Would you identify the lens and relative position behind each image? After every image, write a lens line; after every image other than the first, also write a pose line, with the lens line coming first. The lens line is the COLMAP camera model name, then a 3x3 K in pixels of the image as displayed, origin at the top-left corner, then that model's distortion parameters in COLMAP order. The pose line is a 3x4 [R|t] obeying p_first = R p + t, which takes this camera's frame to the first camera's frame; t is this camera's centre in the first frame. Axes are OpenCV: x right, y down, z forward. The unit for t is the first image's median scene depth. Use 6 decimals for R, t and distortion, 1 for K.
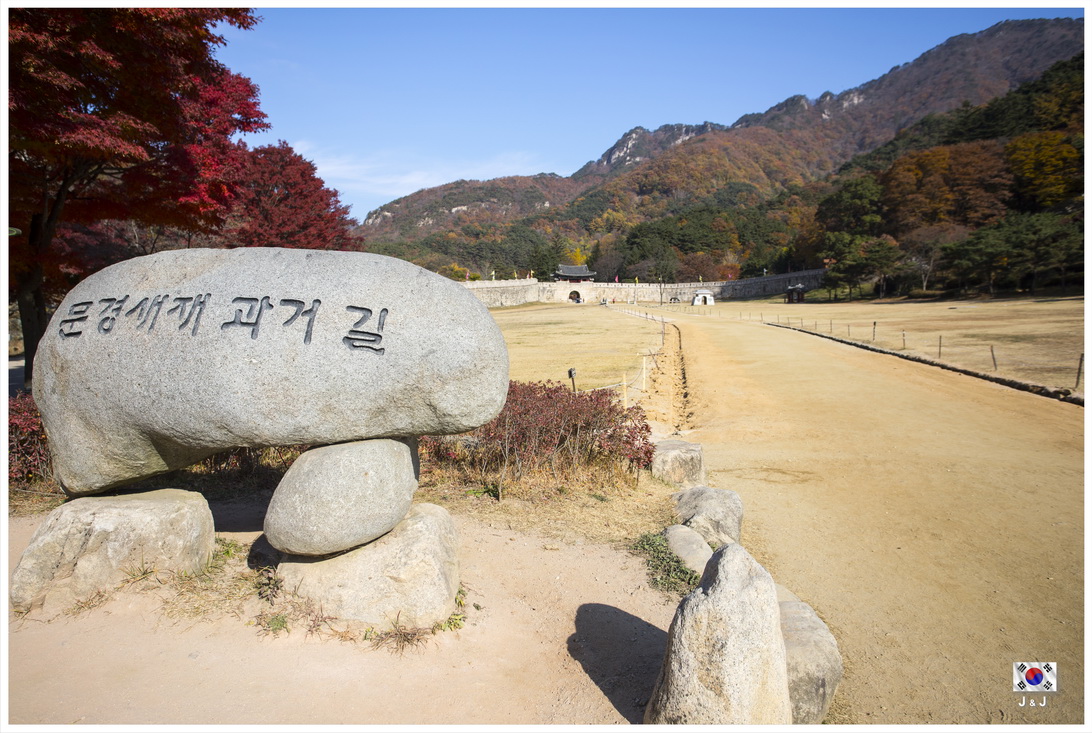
lens RADIAL K [[811.4, 0, 540.1], [0, 811.4, 362.1], [0, 0, 1]] dist [-0.037419, 0.074026]
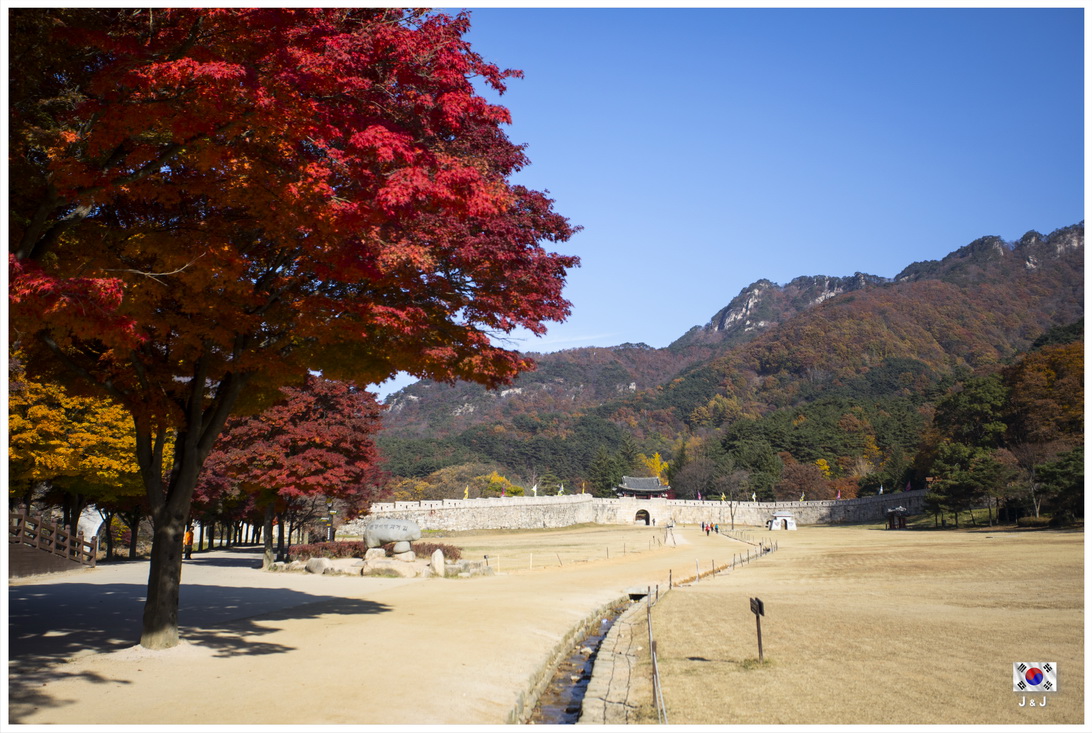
lens RADIAL K [[1169.3, 0, 540.4], [0, 1169.3, 364.4], [0, 0, 1]] dist [0.010043, 0.120606]
pose [[0.997175, 0.005179, -0.074933, 0.008468], [-0.020529, 0.978430, -0.205557, 0.003070], [0.072252, 0.206515, 0.975772, -0.045089]]
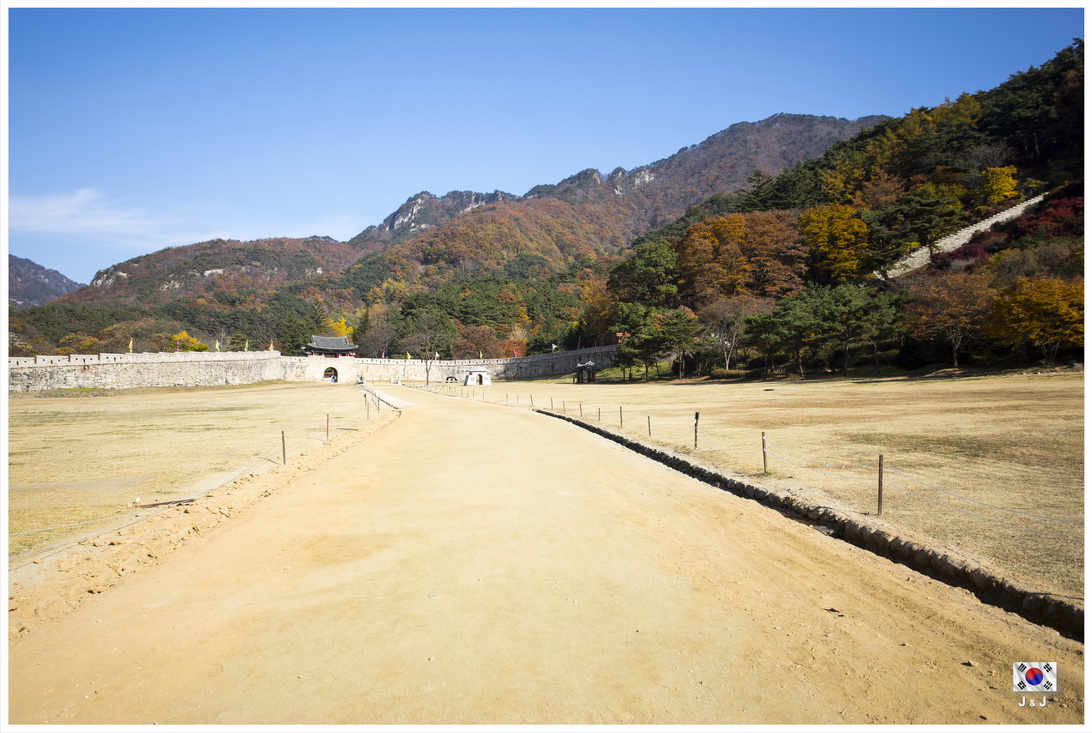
lens RADIAL K [[894.8, 0, 540.4], [0, 894.8, 363.5], [0, 0, 1]] dist [-0.007254, 0.008677]
pose [[0.969285, 0.013457, 0.245574, 0.007764], [0.009900, 0.995558, -0.093631, -0.001272], [-0.245743, 0.093186, 0.964845, 0.020727]]
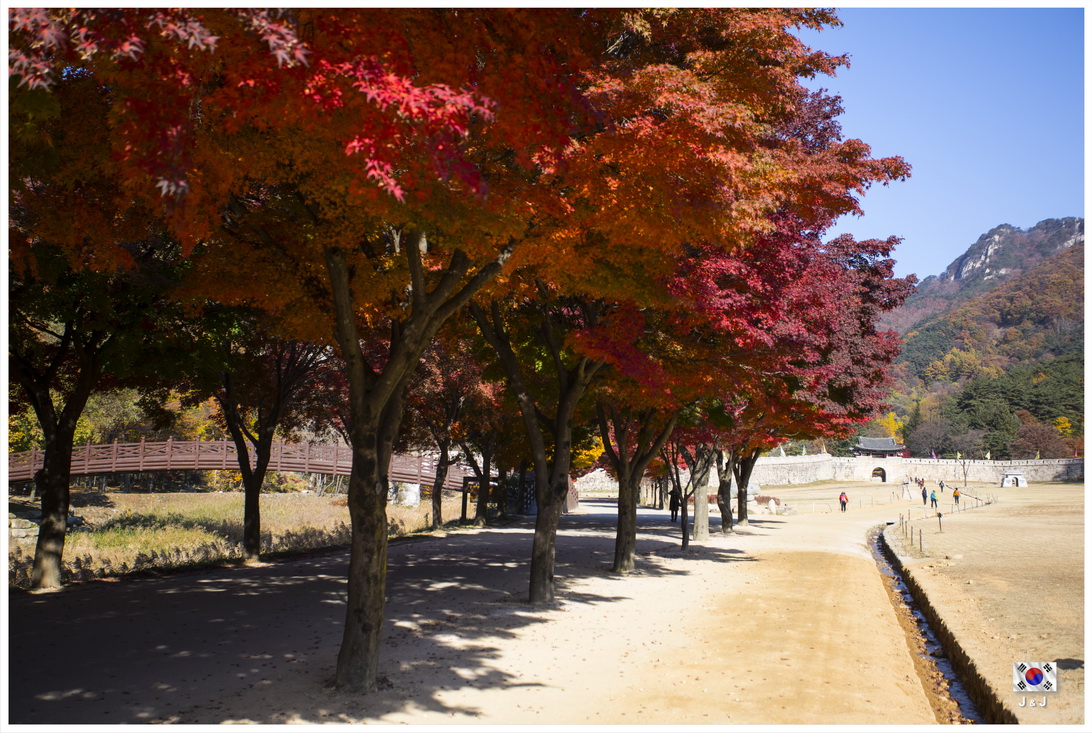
lens RADIAL K [[1169.3, 0, 540.4], [0, 1169.3, 364.4], [0, 0, 1]] dist [0.010043, 0.120606]
pose [[0.965117, -0.010741, -0.261598, 0.006819], [-0.033446, 0.985914, -0.163874, 0.005717], [0.259674, 0.166907, 0.951163, -0.084754]]
